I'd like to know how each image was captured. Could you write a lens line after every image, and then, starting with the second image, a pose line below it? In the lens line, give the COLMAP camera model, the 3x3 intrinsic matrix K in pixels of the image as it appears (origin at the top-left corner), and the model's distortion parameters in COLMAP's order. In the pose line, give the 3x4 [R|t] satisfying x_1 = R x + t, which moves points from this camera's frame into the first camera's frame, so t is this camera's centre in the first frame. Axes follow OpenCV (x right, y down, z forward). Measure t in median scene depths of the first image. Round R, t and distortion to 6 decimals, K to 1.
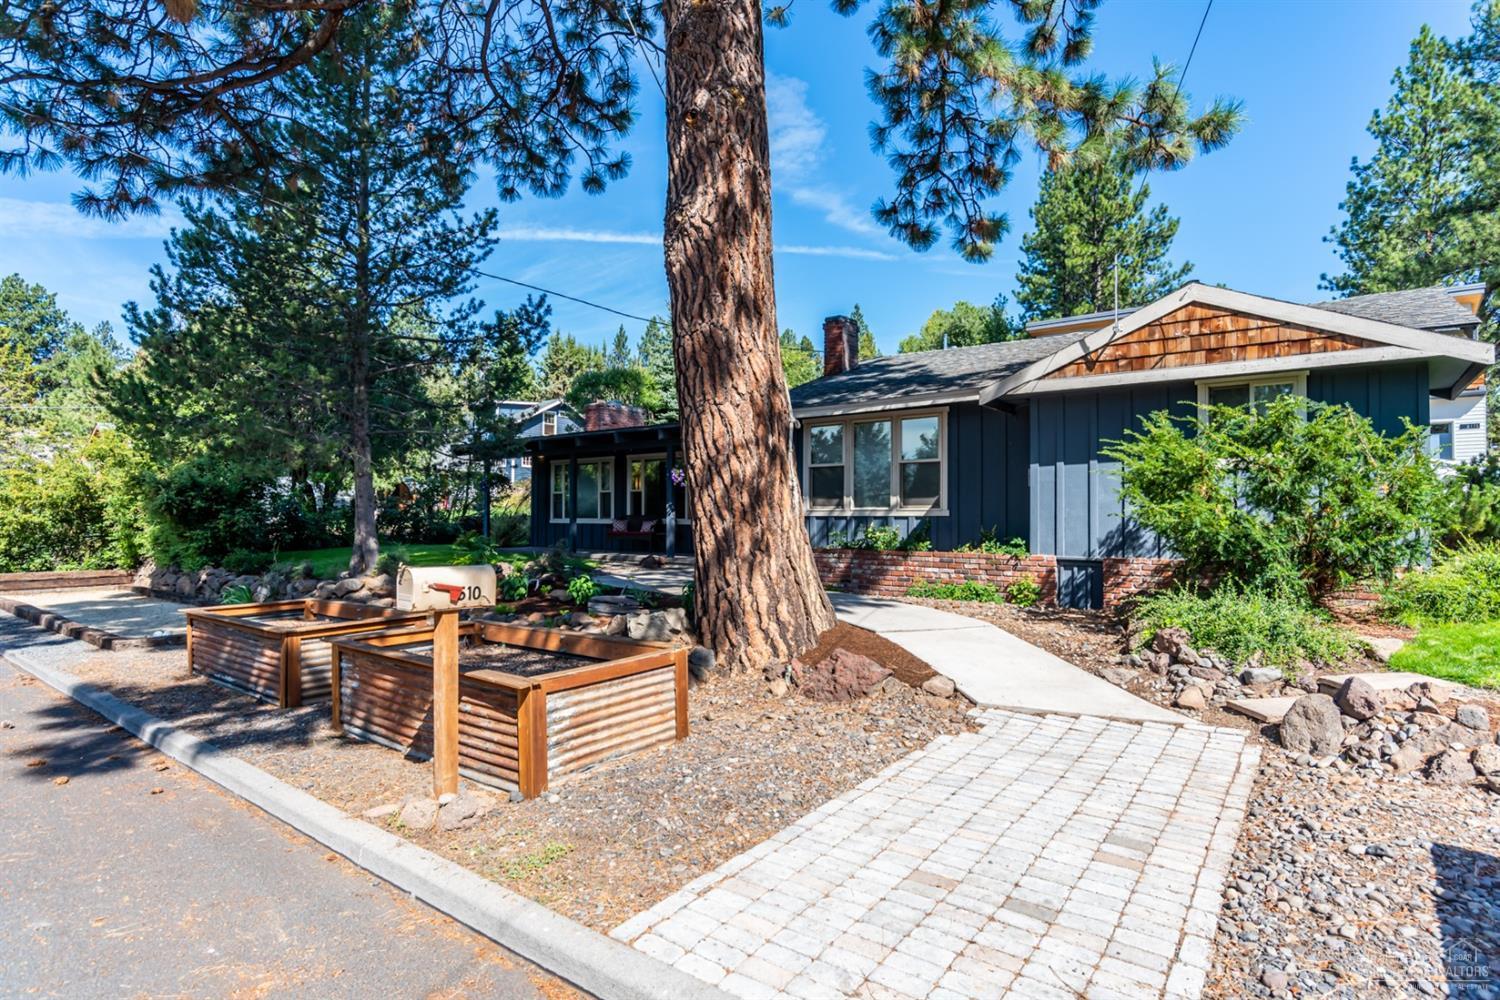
lens RADIAL K [[770.2, 0, 747.3], [0, 770.2, 508.5], [0, 0, 1]] dist [-0.062060, 0.027773]
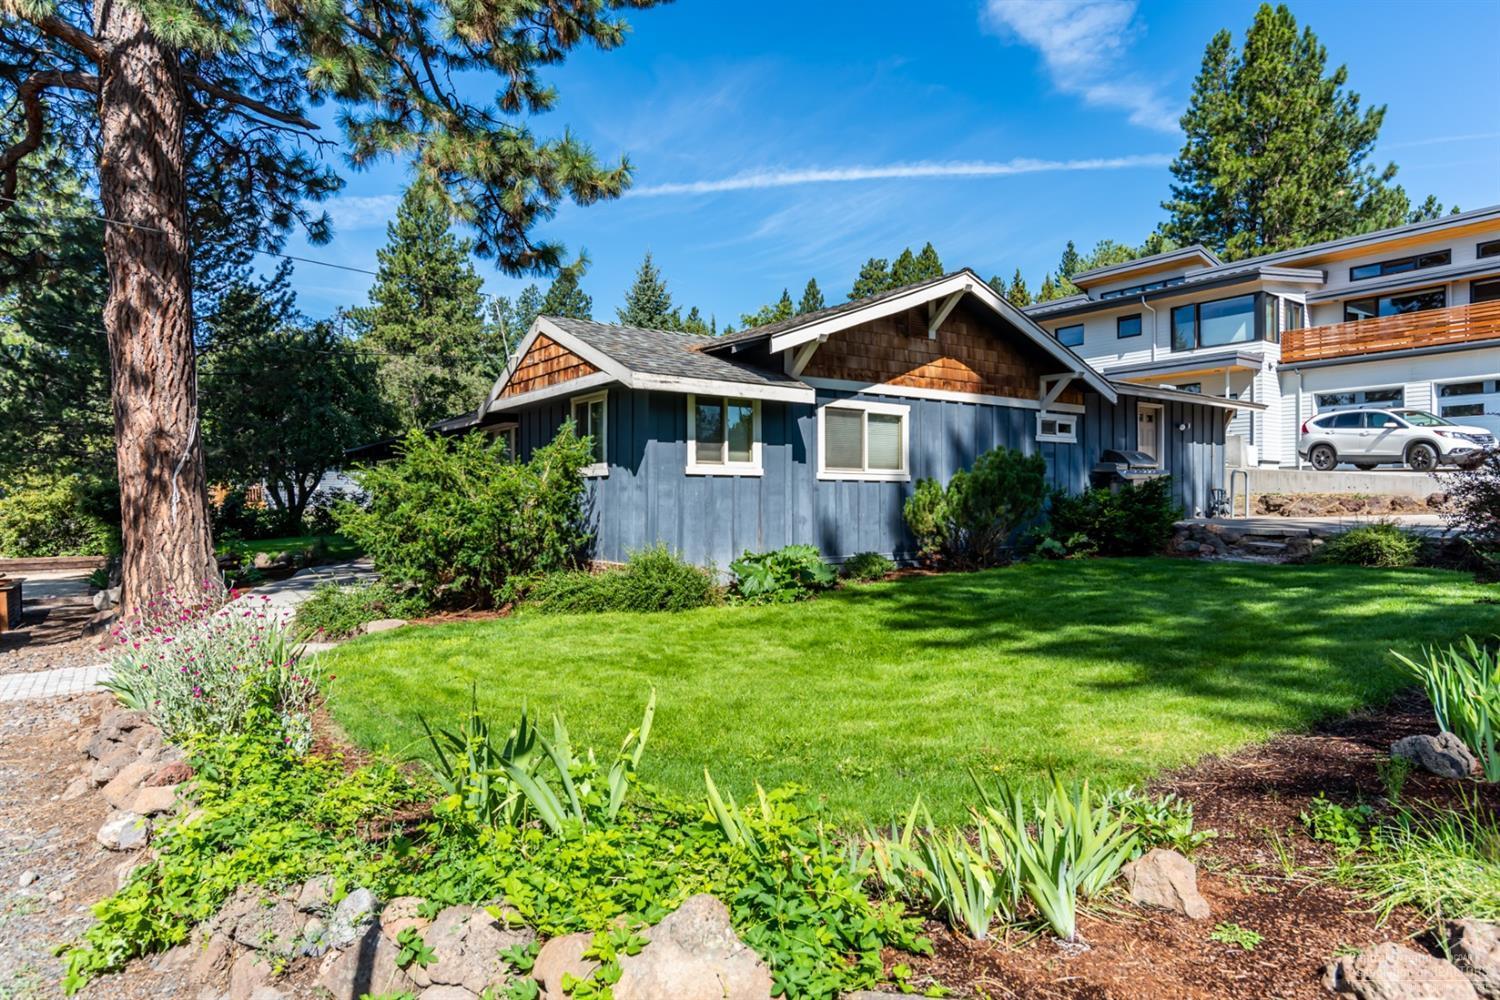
lens RADIAL K [[900.0, 0, 751.4], [0, 900.0, 532.4], [0, 0, 1]] dist [-0.041541, -0.000282]
pose [[0.952162, 0.006416, -0.305527, 1.247442], [0.007373, 0.999006, 0.043957, -0.031243], [0.305505, -0.044106, 0.951168, -0.177538]]
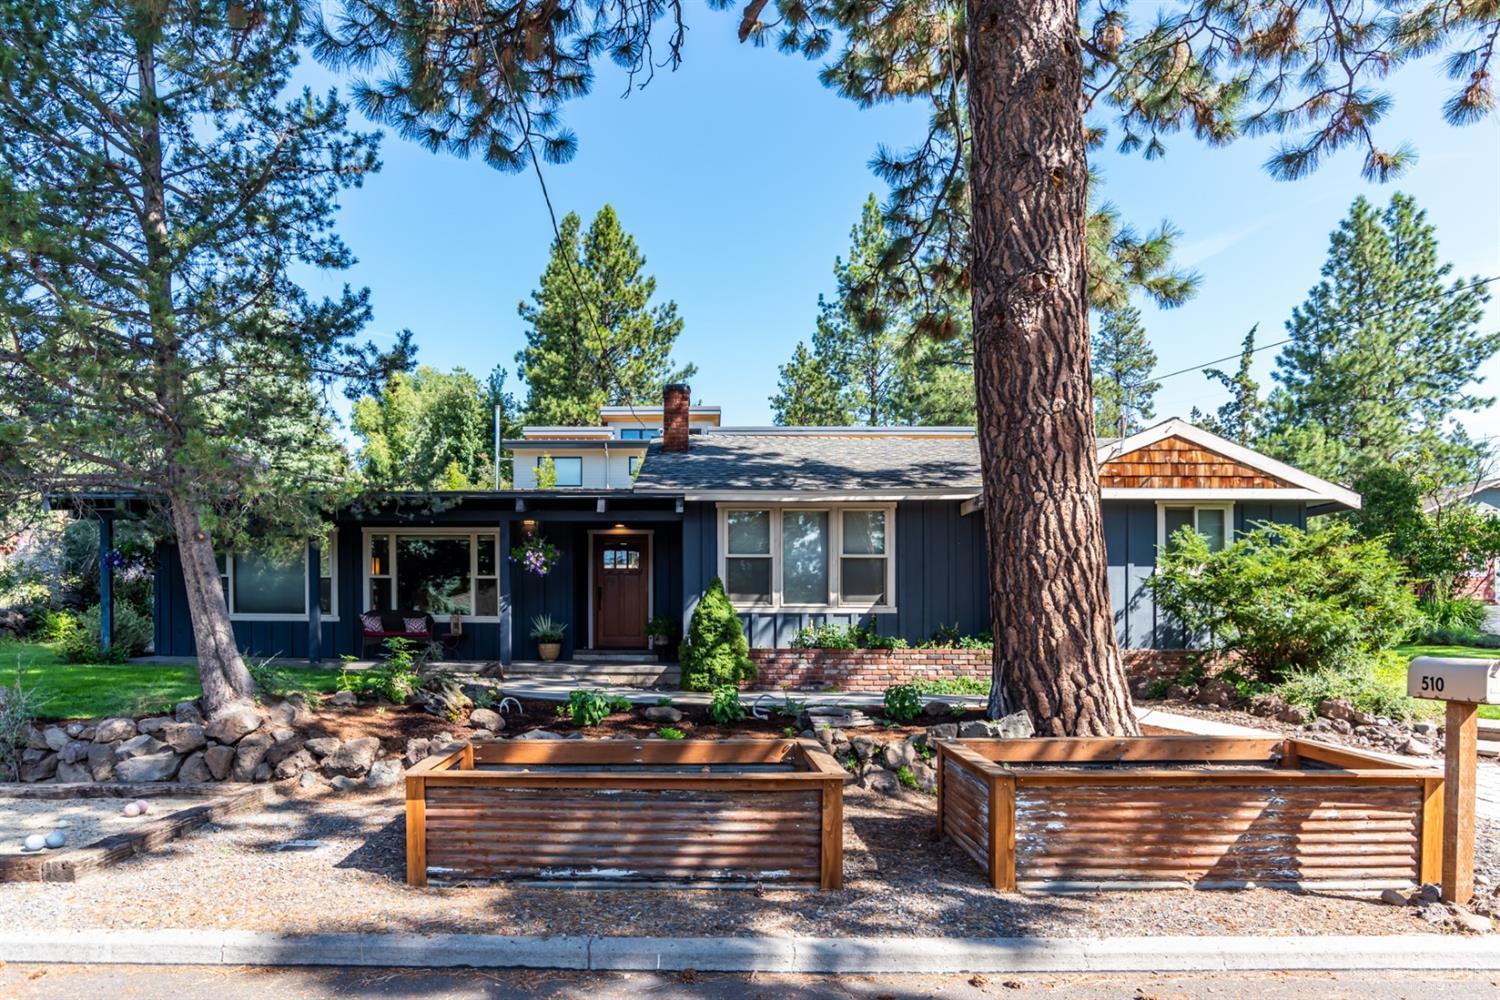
lens RADIAL K [[881.3, 0, 705.9], [0, 881.3, 623.1], [0, 0, 1]] dist [-0.015295, -0.000262]
pose [[0.805330, -0.001917, 0.592823, -0.805569], [-0.008277, 0.999861, 0.014477, 0.010738], [-0.592769, -0.016565, 0.805202, 0.301240]]
